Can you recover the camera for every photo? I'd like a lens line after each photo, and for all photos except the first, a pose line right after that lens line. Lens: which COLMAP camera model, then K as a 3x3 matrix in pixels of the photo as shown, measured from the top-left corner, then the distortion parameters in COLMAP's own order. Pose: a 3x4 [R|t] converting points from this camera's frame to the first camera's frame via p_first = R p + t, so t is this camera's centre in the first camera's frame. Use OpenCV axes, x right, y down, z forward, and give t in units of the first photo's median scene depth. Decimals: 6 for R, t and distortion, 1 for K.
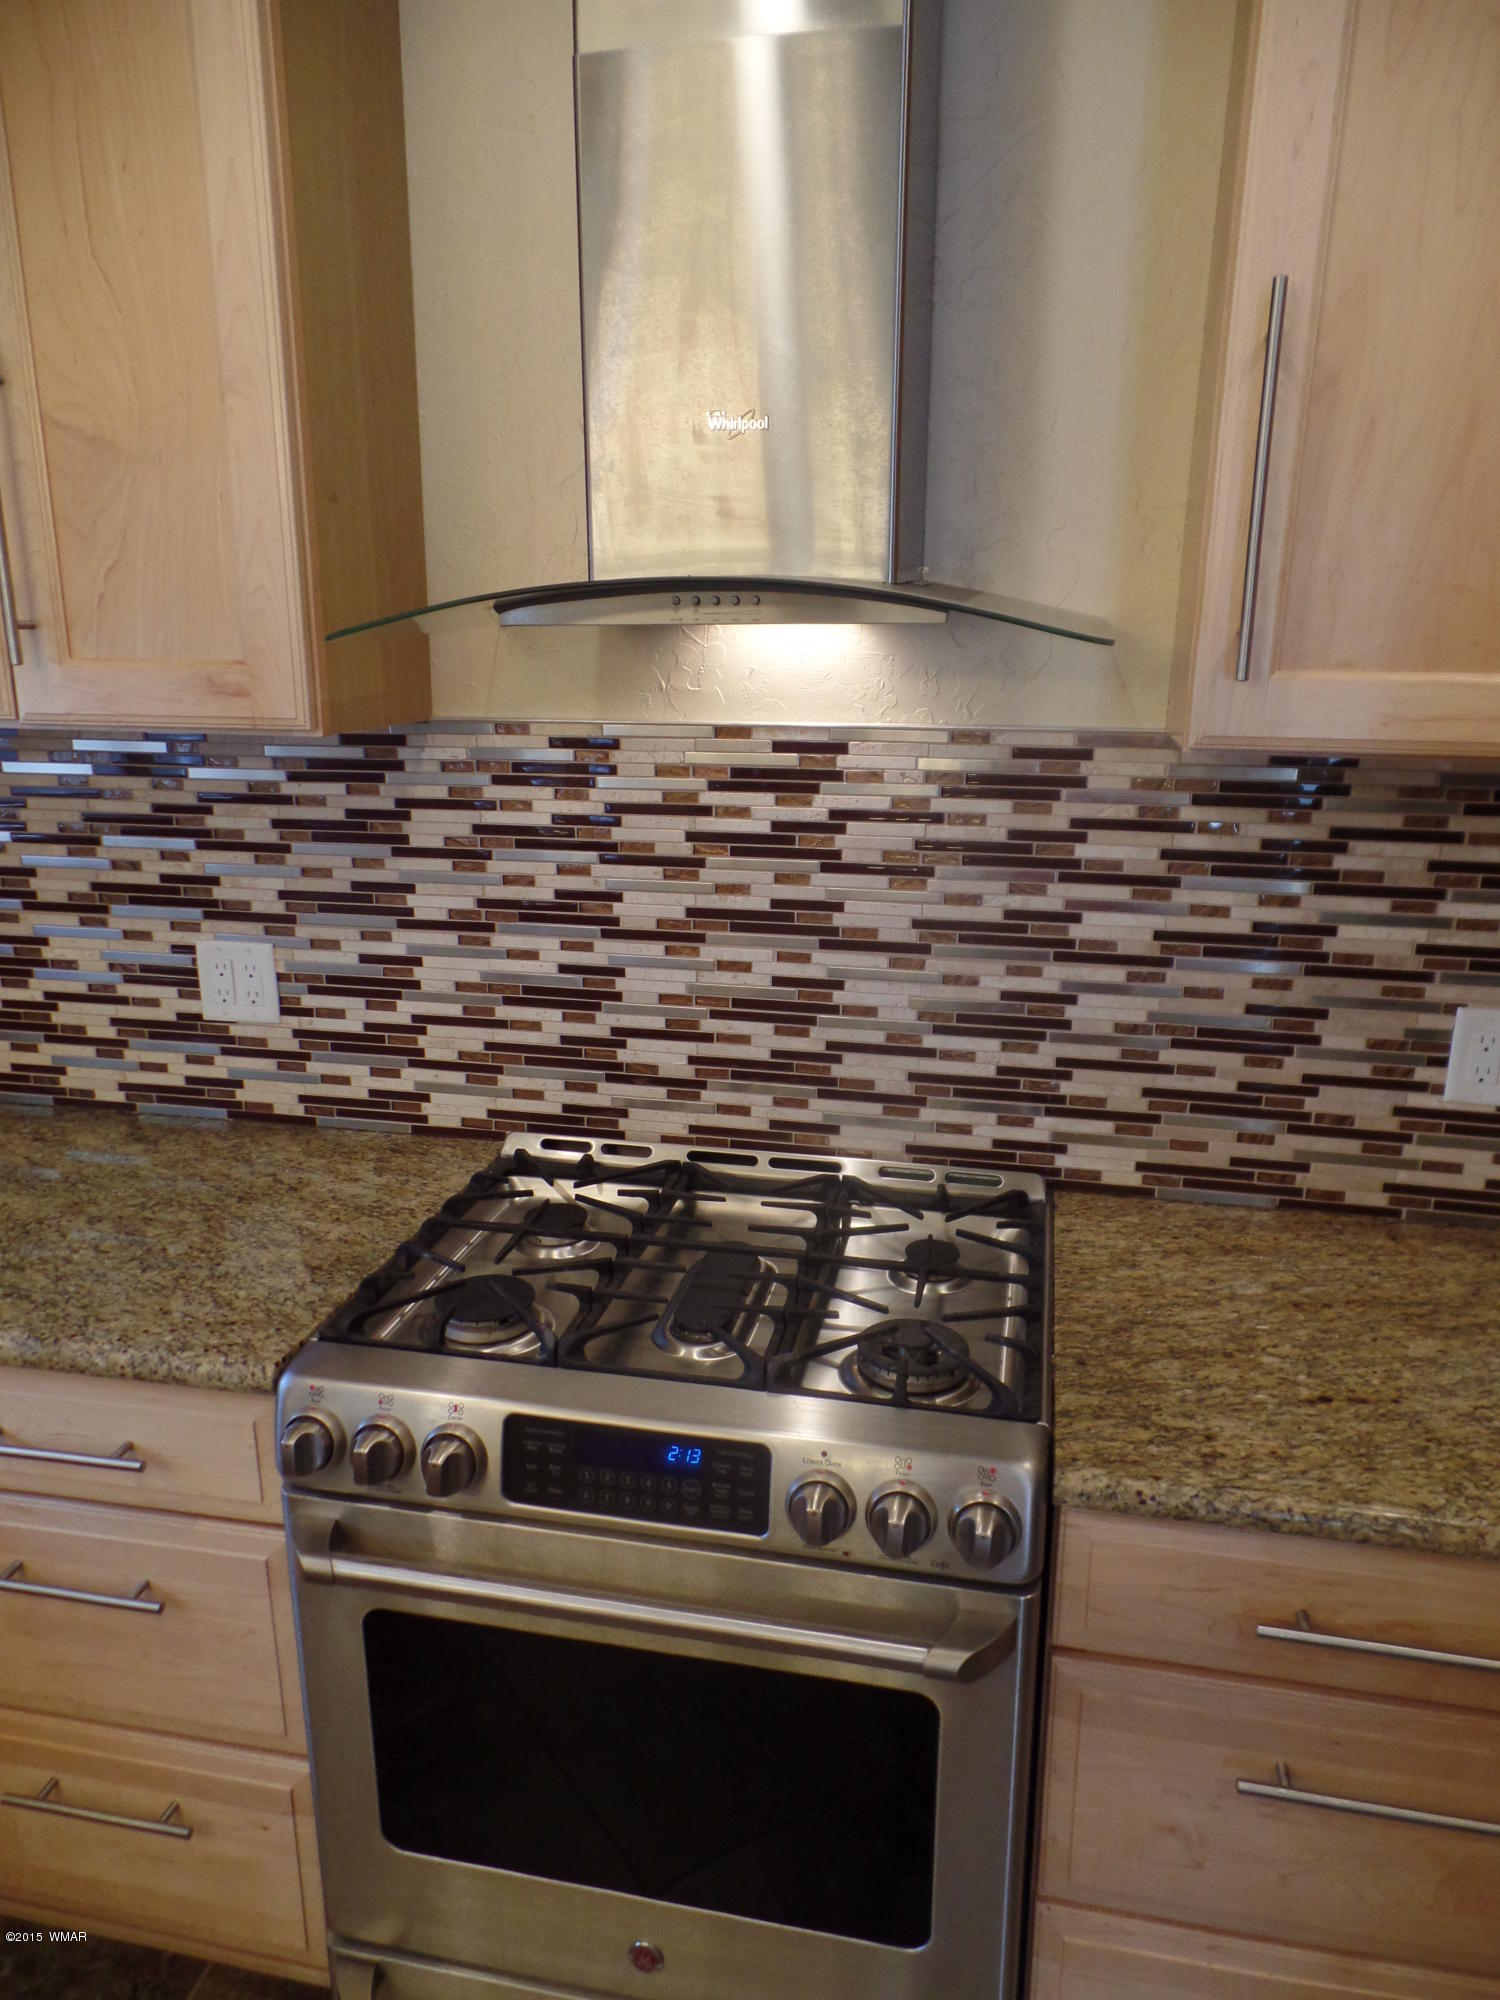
lens RADIAL K [[1391.4, 0, 735.9], [0, 1391.4, 1002.9], [0, 0, 1]] dist [0.011746, 0.005144]
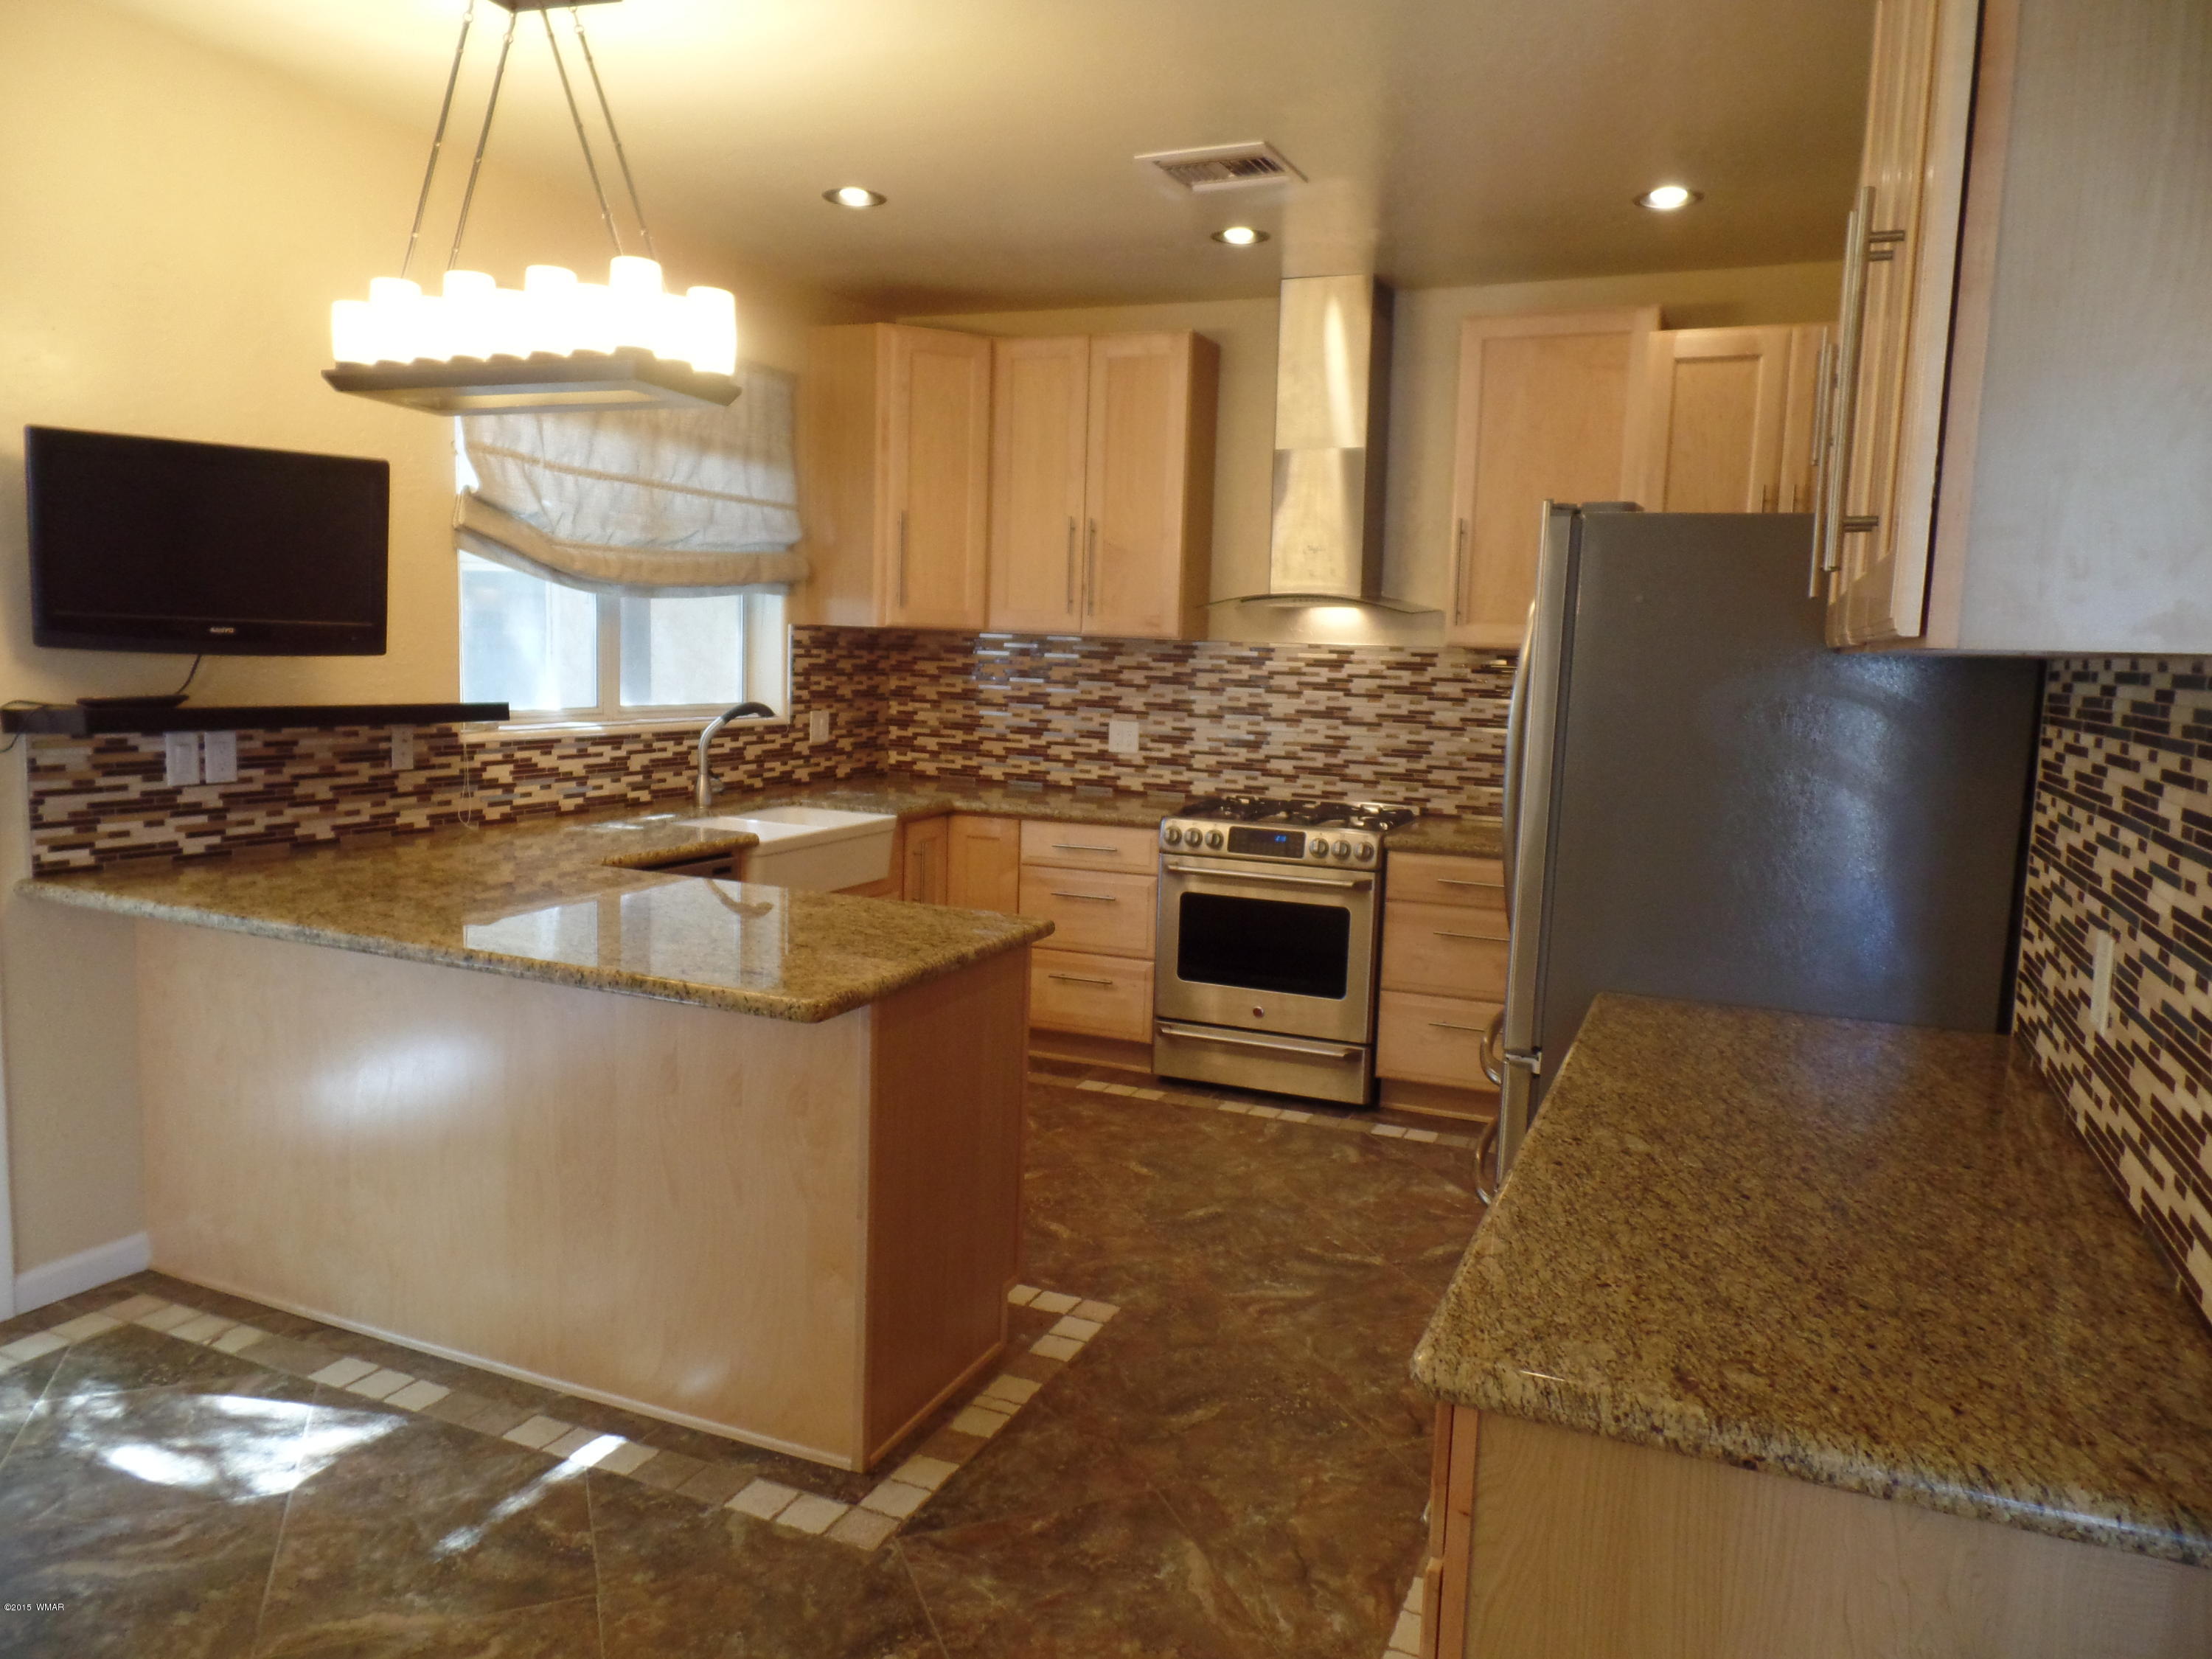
lens RADIAL K [[1538.9, 0, 1095.4], [0, 1538.9, 820.4], [0, 0, 1]] dist [0.011746, 0.005144]
pose [[0.980655, 0.053698, -0.188236, 0.161241], [-0.081316, 0.986491, -0.142212, 0.612352], [0.178057, 0.154767, 0.971773, -1.992234]]
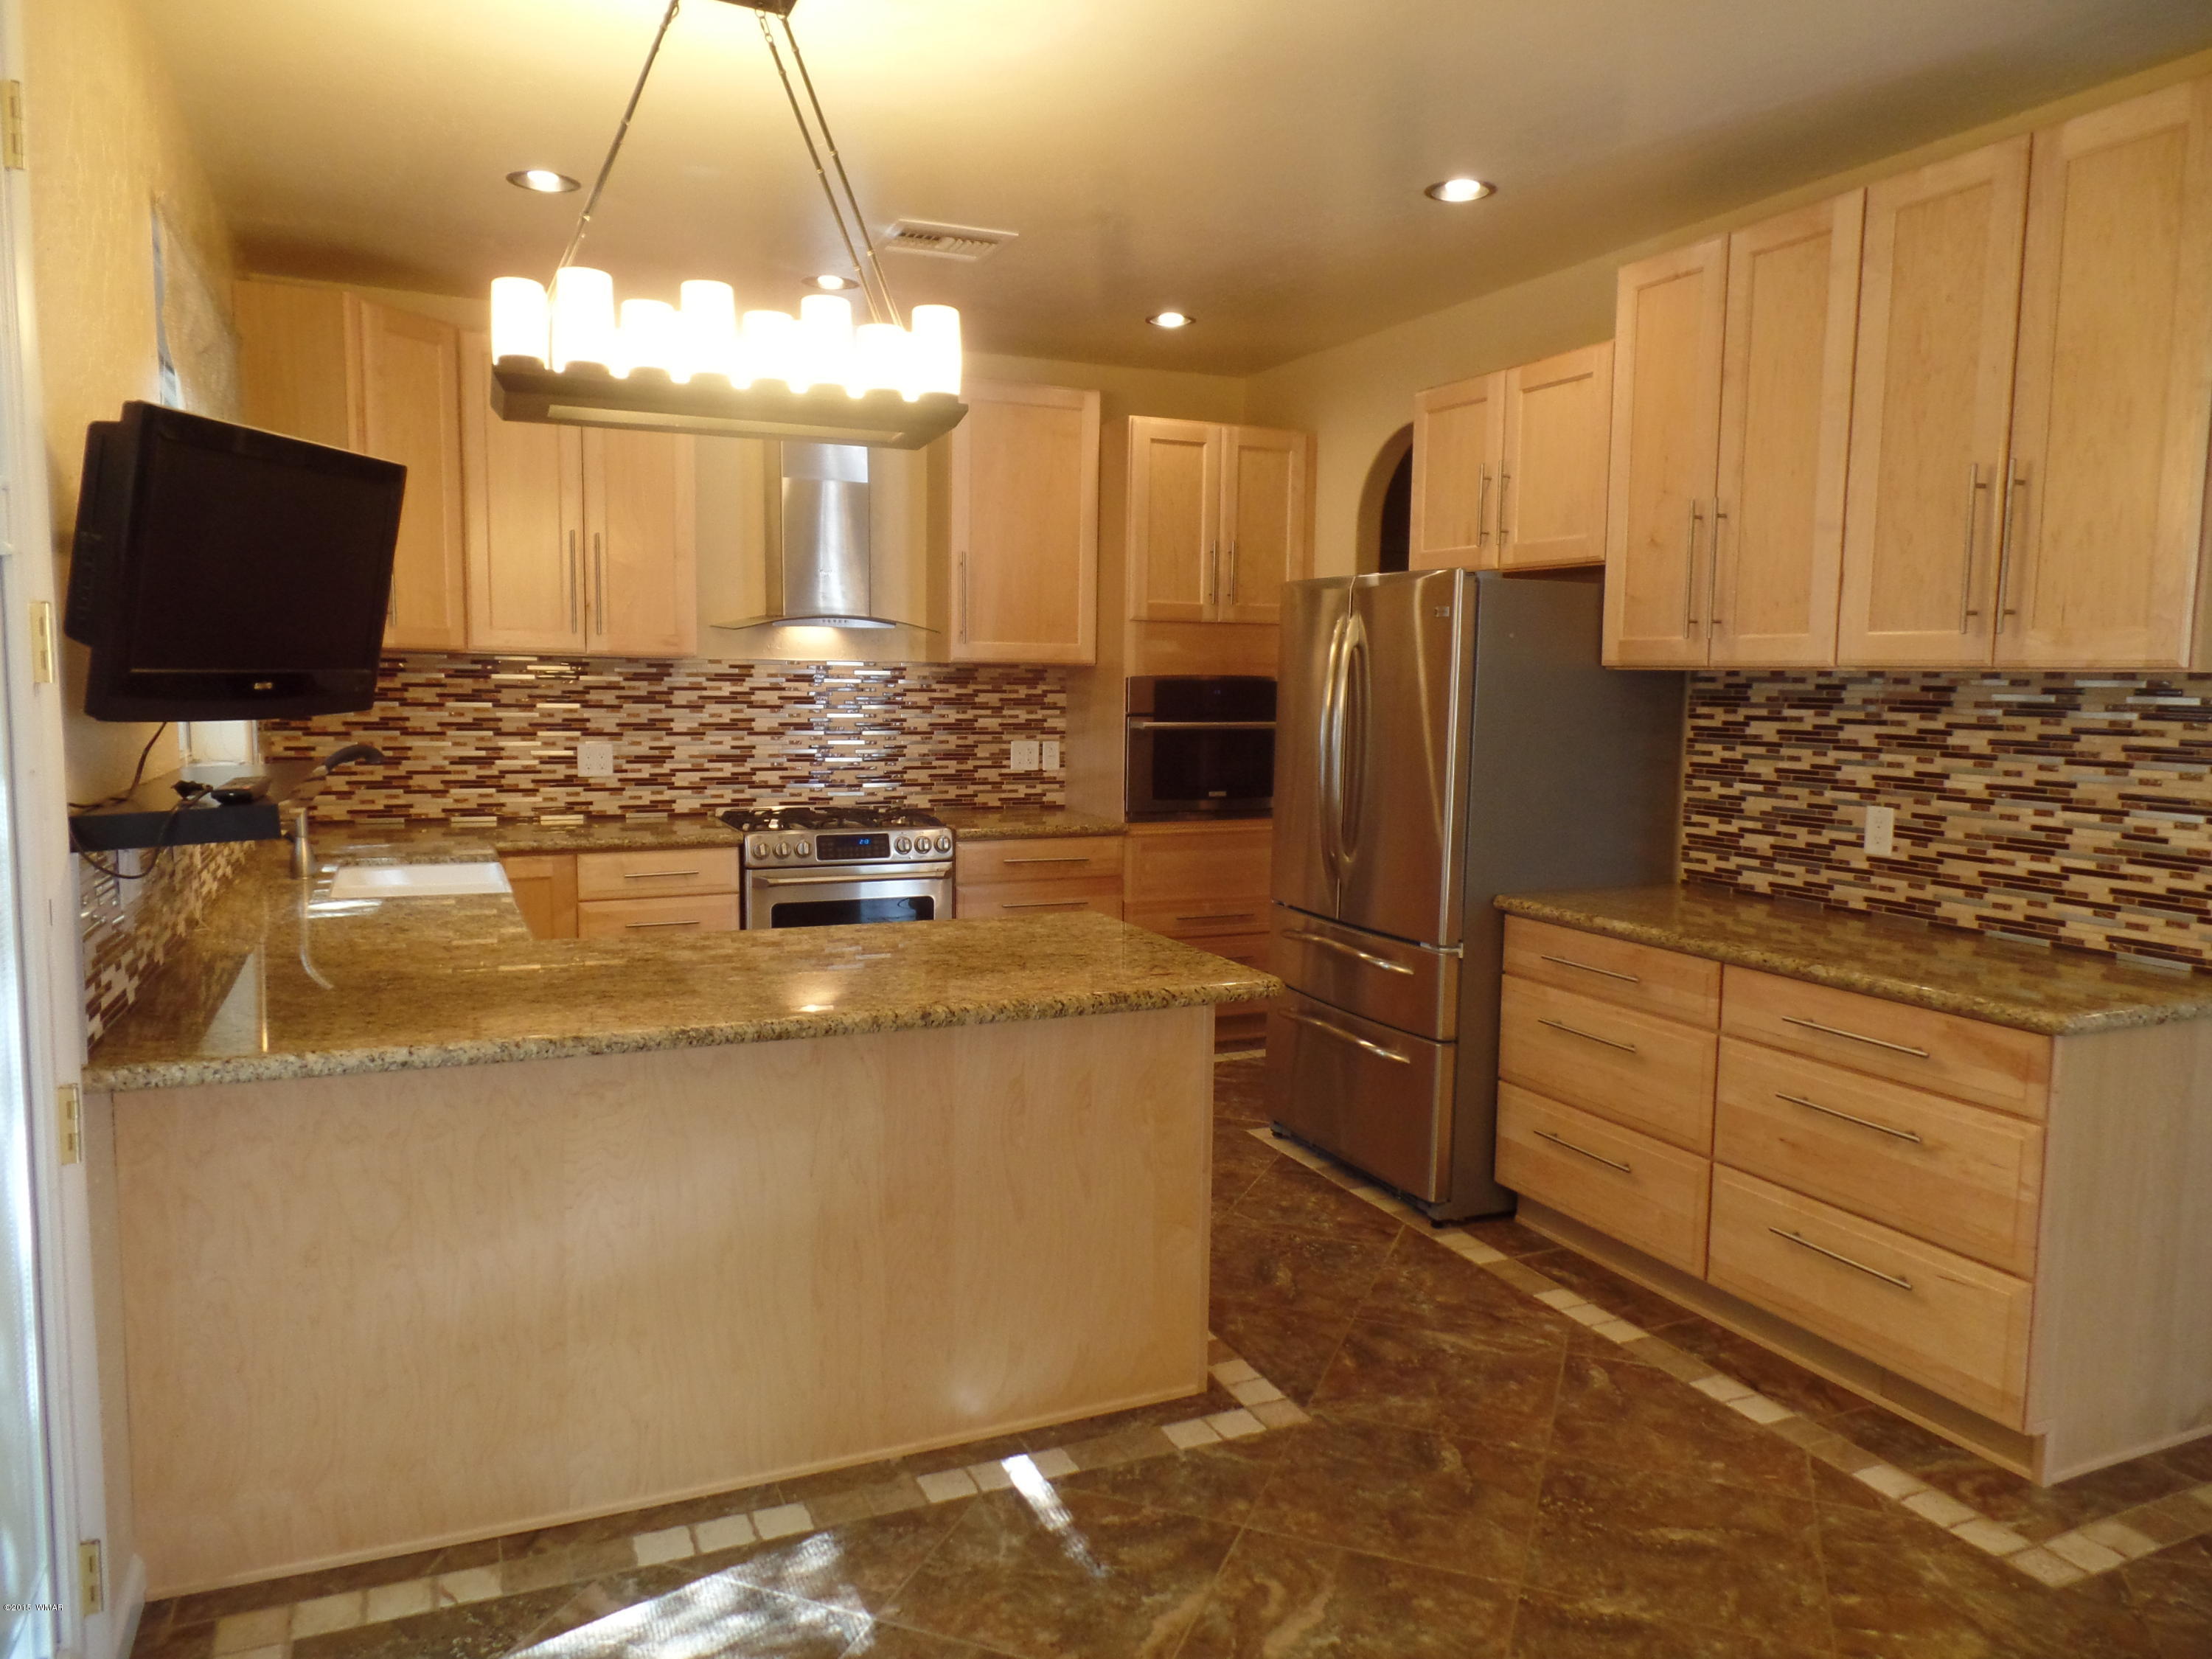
lens RADIAL K [[1538.9, 0, 1115.8], [0, 1538.9, 826.4], [0, 0, 1]] dist [0.011746, 0.005144]
pose [[0.799728, -0.050283, 0.598252, -1.402320], [0.141478, 0.984207, -0.106402, 0.584233], [-0.583454, 0.169732, 0.794212, -1.916892]]
